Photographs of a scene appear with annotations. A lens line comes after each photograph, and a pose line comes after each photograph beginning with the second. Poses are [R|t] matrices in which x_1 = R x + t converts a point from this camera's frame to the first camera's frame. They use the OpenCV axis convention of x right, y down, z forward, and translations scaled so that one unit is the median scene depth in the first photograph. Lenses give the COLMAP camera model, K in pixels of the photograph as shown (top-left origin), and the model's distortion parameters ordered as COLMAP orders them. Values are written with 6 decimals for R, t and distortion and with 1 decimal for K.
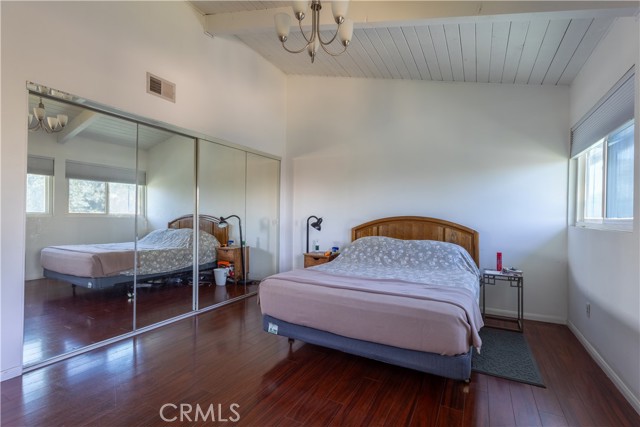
lens RADIAL K [[293.7, 0, 318.9], [0, 293.7, 214.3], [0, 0, 1]] dist [0.001361, 0.001068]
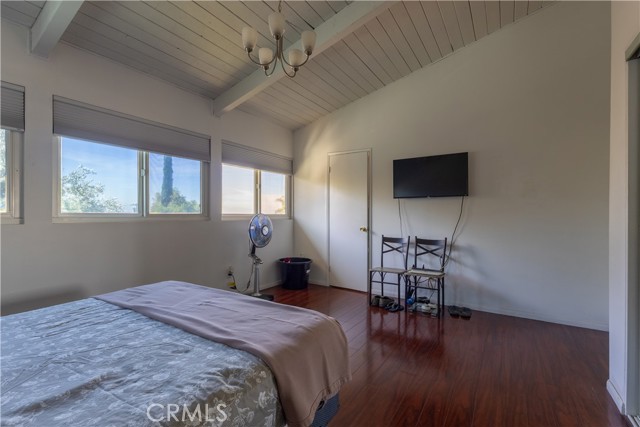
lens RADIAL K [[293.7, 0, 319.0], [0, 293.7, 210.6], [0, 0, 1]] dist [0.001361, 0.001068]
pose [[-0.998101, -0.027246, 0.055252, -0.129010], [-0.027673, 0.999593, -0.006977, -0.010149], [-0.055040, -0.008492, -0.998448, 1.147541]]
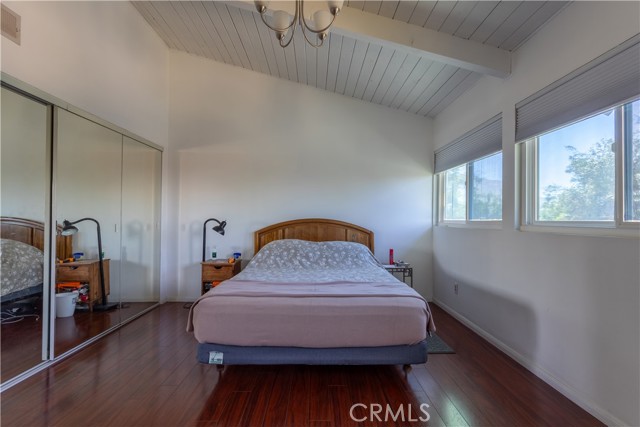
lens RADIAL K [[293.7, 0, 319.6], [0, 293.7, 214.3], [0, 0, 1]] dist [0.001361, 0.001068]
pose [[0.870317, 0.003461, 0.492480, -0.215437], [0.000107, 0.999974, -0.007218, -0.001737], [-0.492492, 0.006335, 0.870294, 0.104339]]
